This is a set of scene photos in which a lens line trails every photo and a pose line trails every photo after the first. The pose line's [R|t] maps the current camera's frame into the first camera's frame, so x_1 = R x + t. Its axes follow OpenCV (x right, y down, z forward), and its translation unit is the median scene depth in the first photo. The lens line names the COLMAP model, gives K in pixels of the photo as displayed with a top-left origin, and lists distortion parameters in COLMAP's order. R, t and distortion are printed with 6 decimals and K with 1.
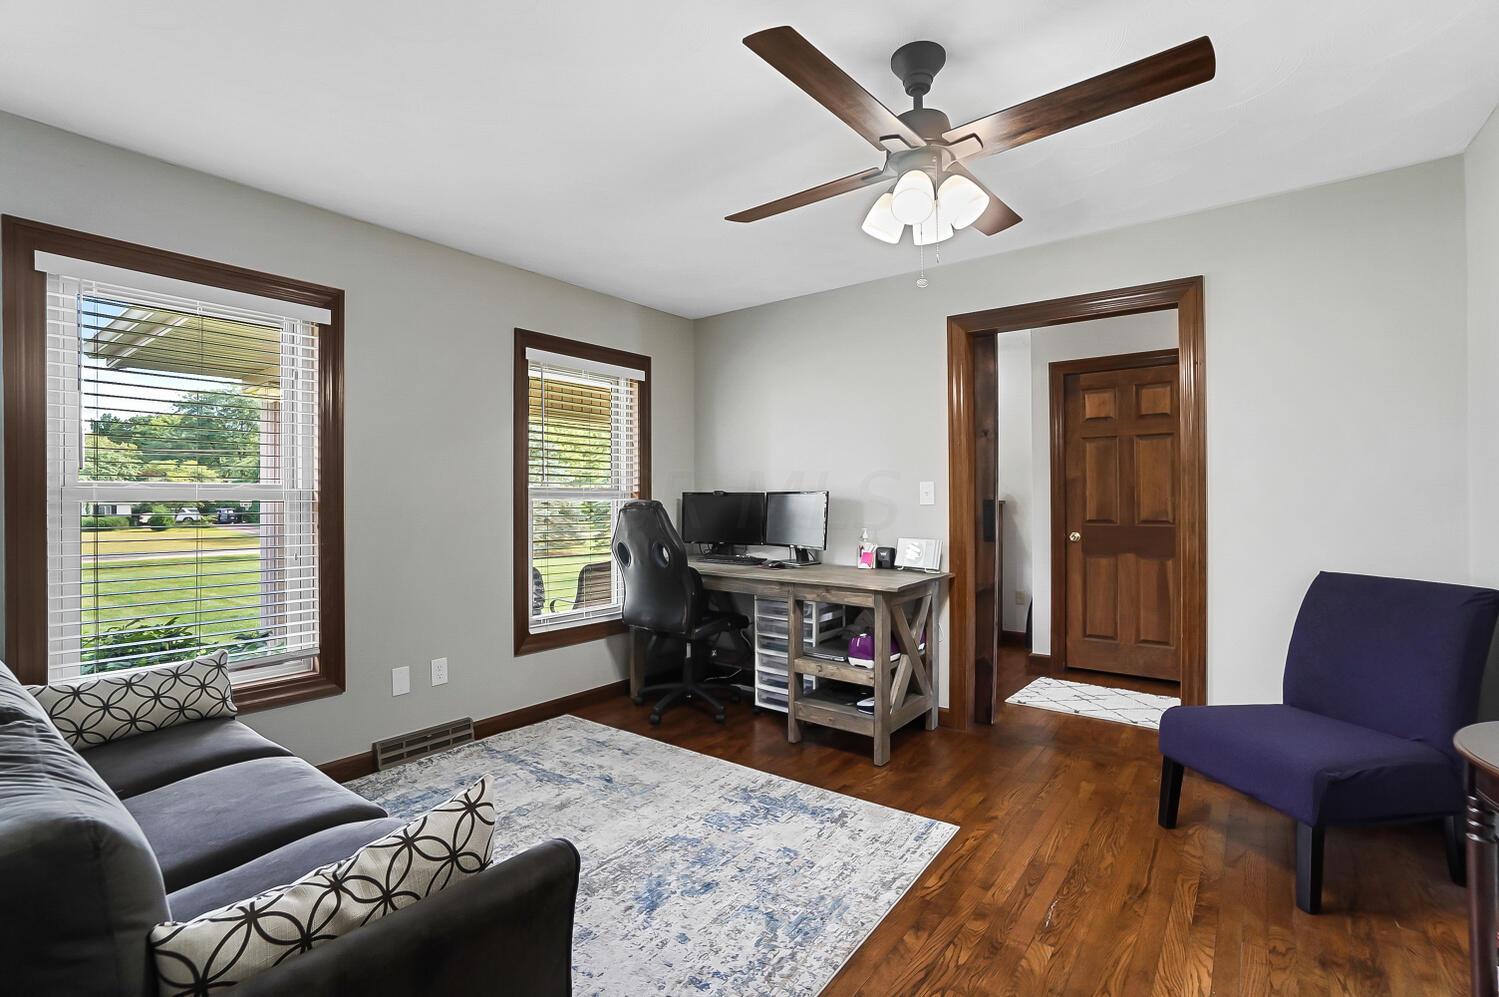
lens RADIAL K [[660.3, 0, 718.1], [0, 660.3, 498.0], [0, 0, 1]] dist [-0.023583, -0.000066]
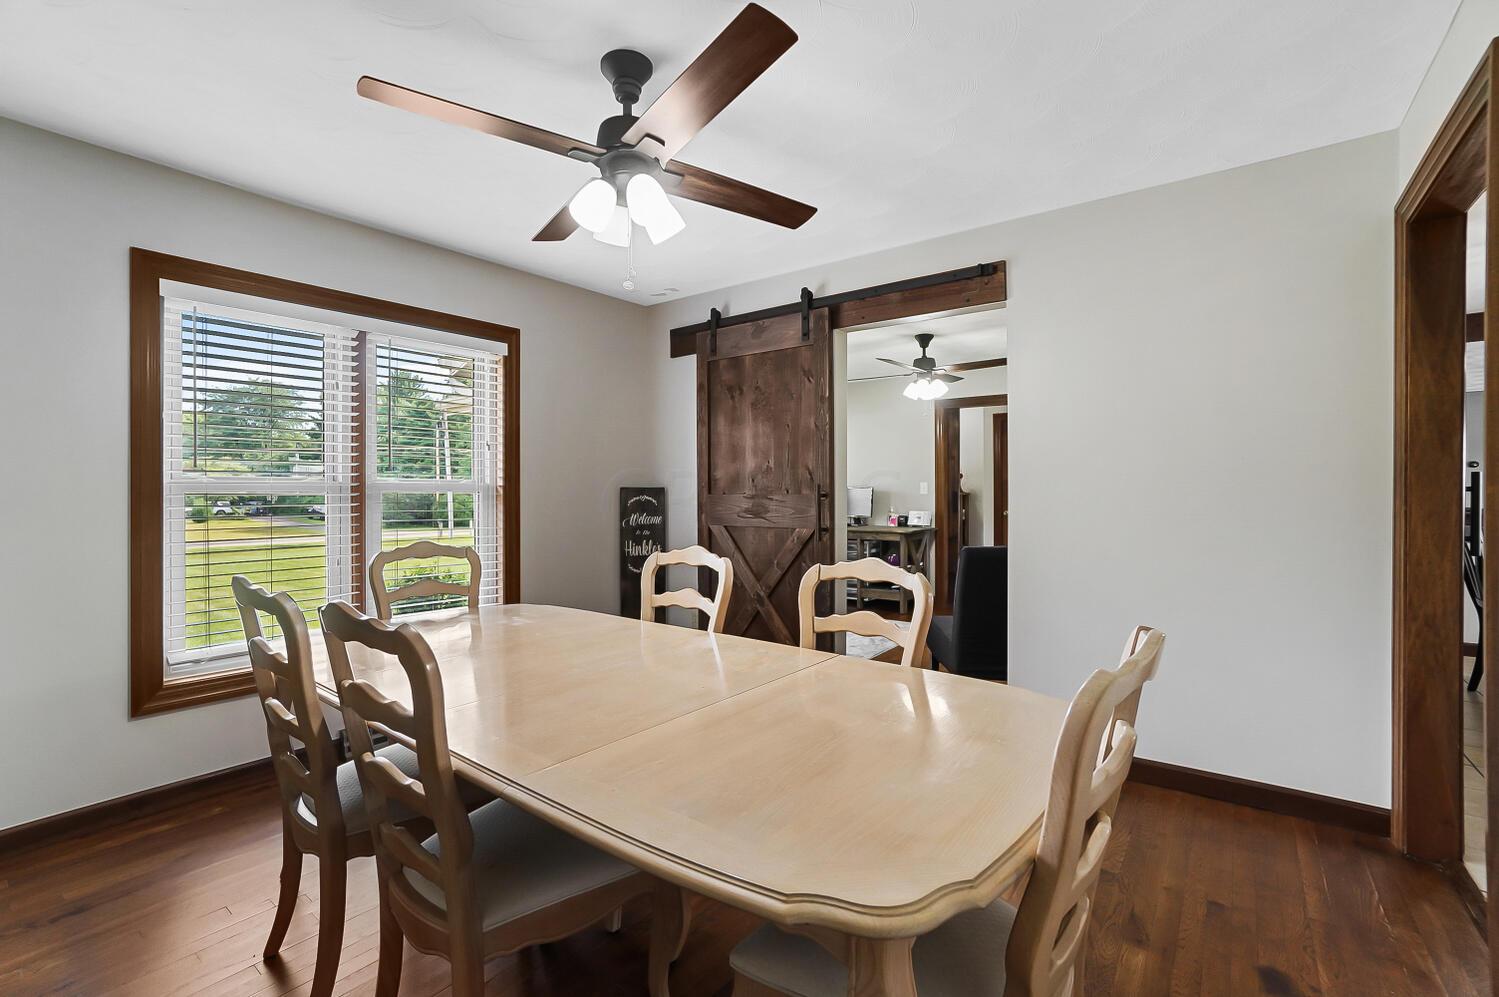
lens RADIAL K [[660.3, 0, 718.1], [0, 660.3, 498.0], [0, 0, 1]] dist [-0.023583, -0.000066]
pose [[0.999871, 0.002114, 0.015917, -0.316877], [-0.002226, 0.999973, 0.006988, 0.010125], [-0.015901, -0.007023, 0.999849, -0.922404]]
